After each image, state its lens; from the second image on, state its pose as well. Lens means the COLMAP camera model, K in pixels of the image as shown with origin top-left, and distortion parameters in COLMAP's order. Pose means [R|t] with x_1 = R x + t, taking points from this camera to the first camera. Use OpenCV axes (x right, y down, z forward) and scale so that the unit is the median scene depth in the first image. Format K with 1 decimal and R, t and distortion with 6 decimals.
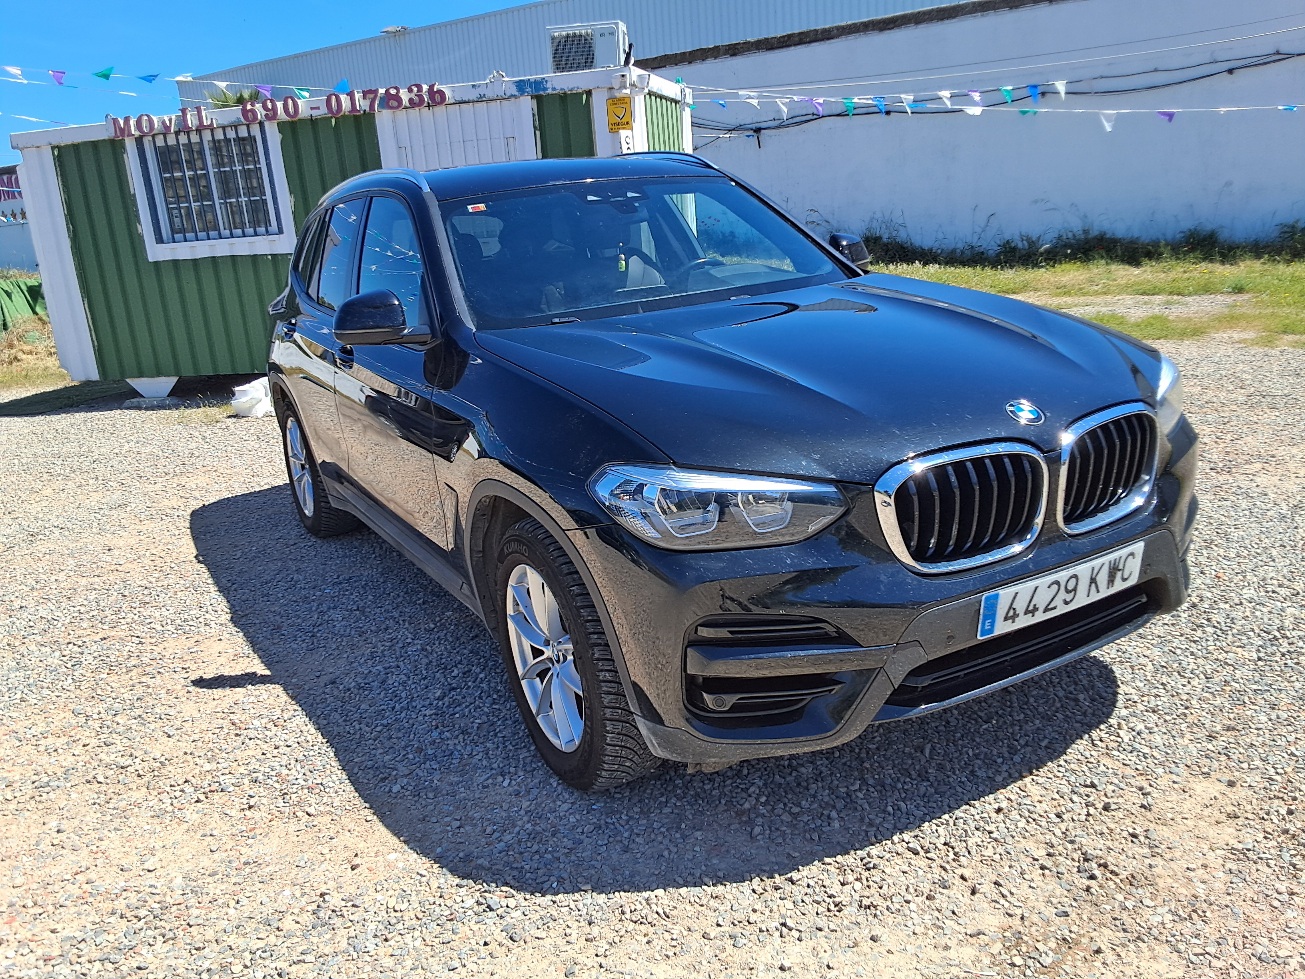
lens RADIAL K [[1062.8, 0, 649.6], [0, 1062.8, 483.7], [0, 0, 1]] dist [0.095413, -0.128892]
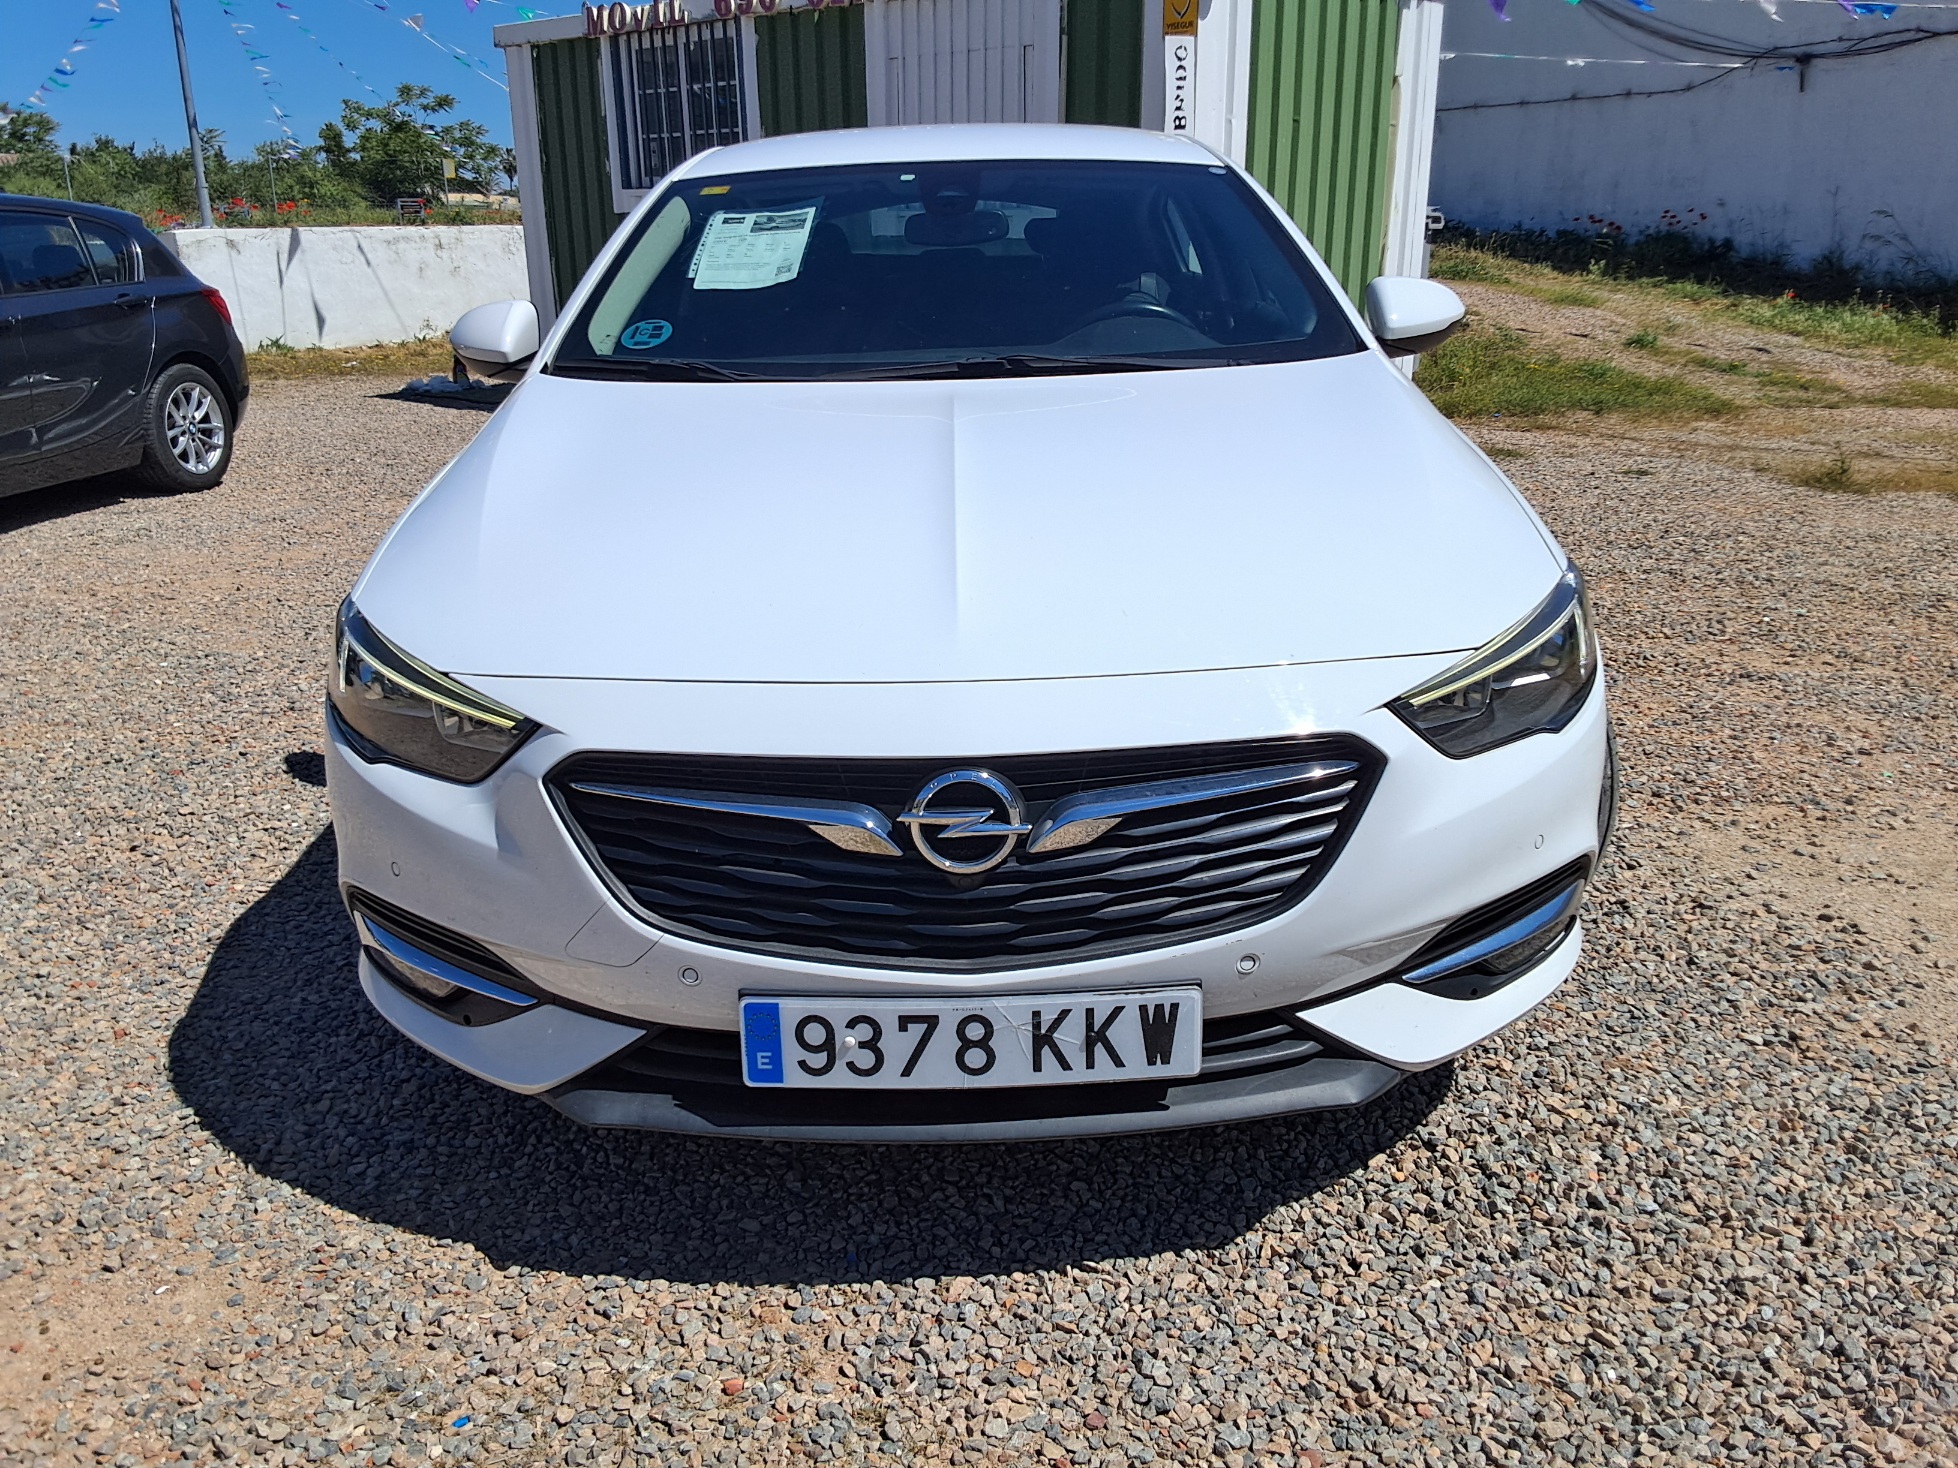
lens RADIAL K [[1594.6, 0, 942.6], [0, 1594.6, 696.2], [0, 0, 1]] dist [0.095413, -0.128892]
pose [[0.874656, 0.204537, -0.439479, 0.307946], [-0.177761, 0.978798, 0.101758, -0.038963], [0.450975, -0.010881, 0.892470, 0.135083]]
